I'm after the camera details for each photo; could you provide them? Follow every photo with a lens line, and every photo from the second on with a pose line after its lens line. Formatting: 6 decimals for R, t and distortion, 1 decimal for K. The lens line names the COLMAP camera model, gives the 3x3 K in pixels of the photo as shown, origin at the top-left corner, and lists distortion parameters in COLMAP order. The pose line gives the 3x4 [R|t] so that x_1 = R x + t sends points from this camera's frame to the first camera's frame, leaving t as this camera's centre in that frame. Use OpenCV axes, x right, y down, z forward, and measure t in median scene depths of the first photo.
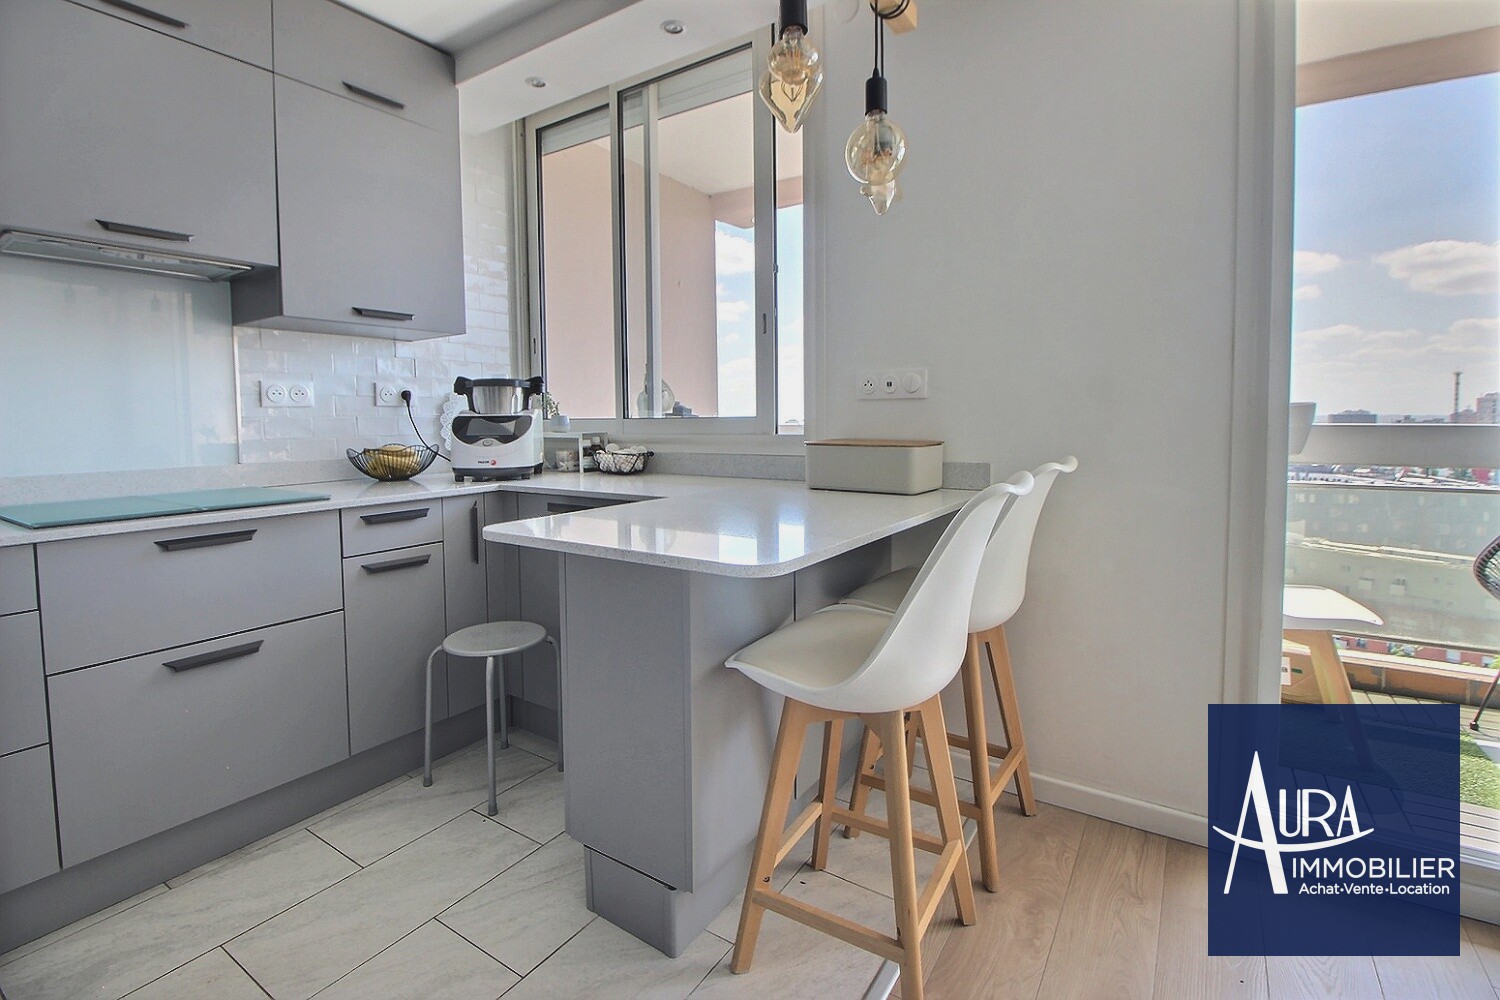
lens RADIAL K [[692.4, 0, 757.5], [0, 692.4, 445.2], [0, 0, 1]] dist [-0.001924, -0.010373]
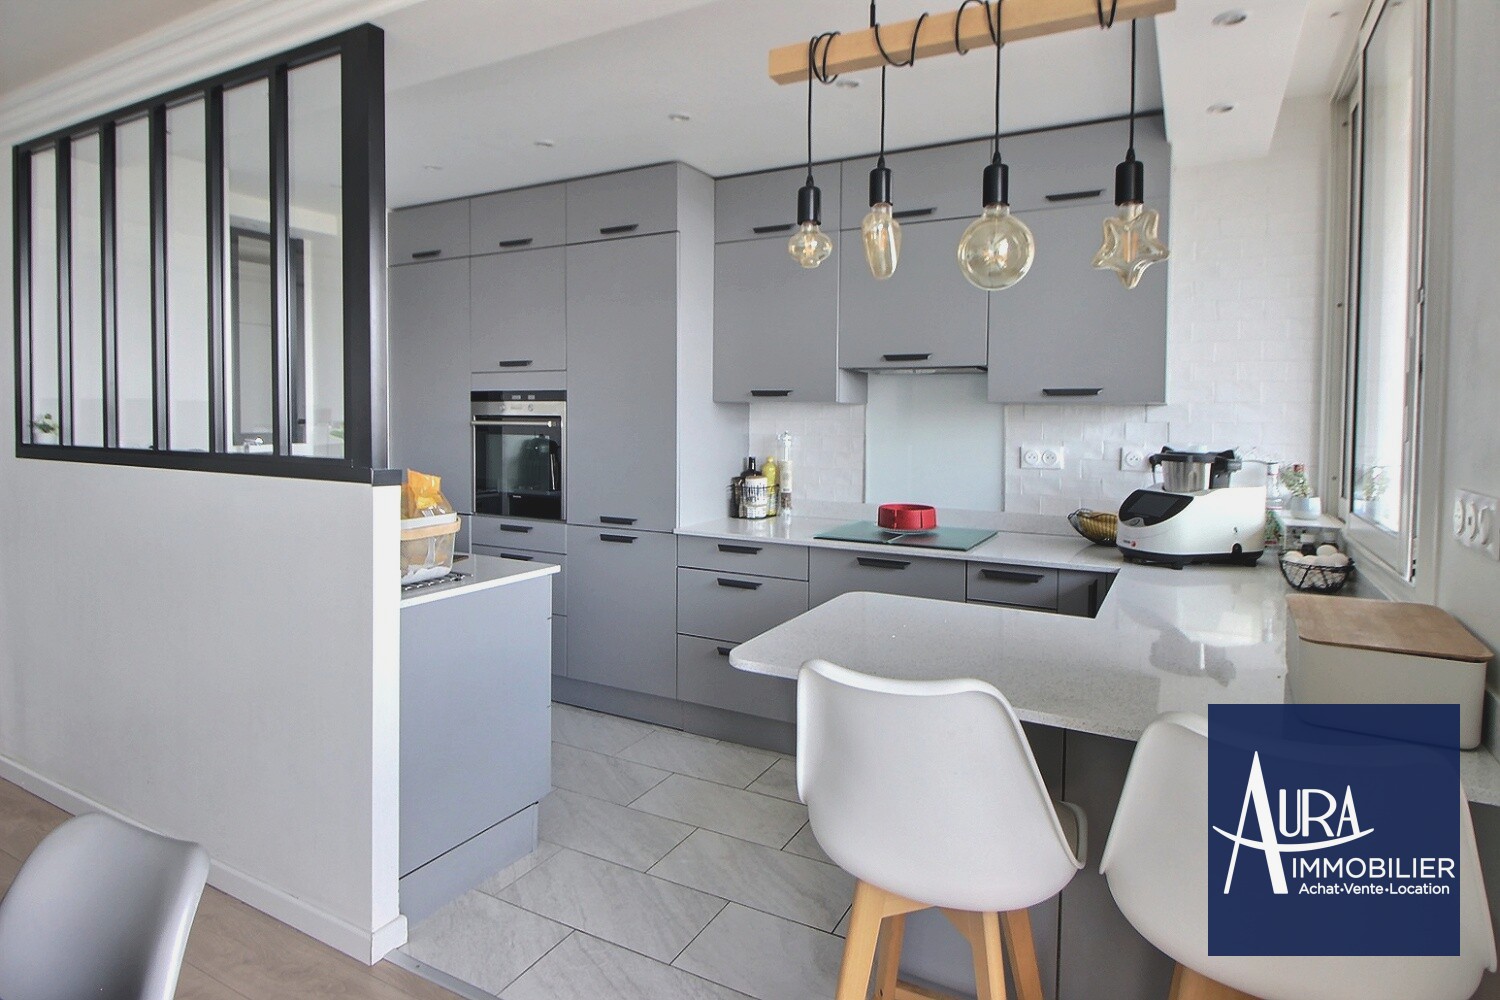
lens RADIAL K [[803.4, 0, 751.8], [0, 803.4, 440.9], [0, 0, 1]] dist [0.000650, -0.001722]
pose [[0.067986, 0.046407, -0.996606, 0.742917], [-0.048640, 0.997884, 0.043148, -0.154918], [0.996500, 0.045542, 0.070100, 0.449924]]
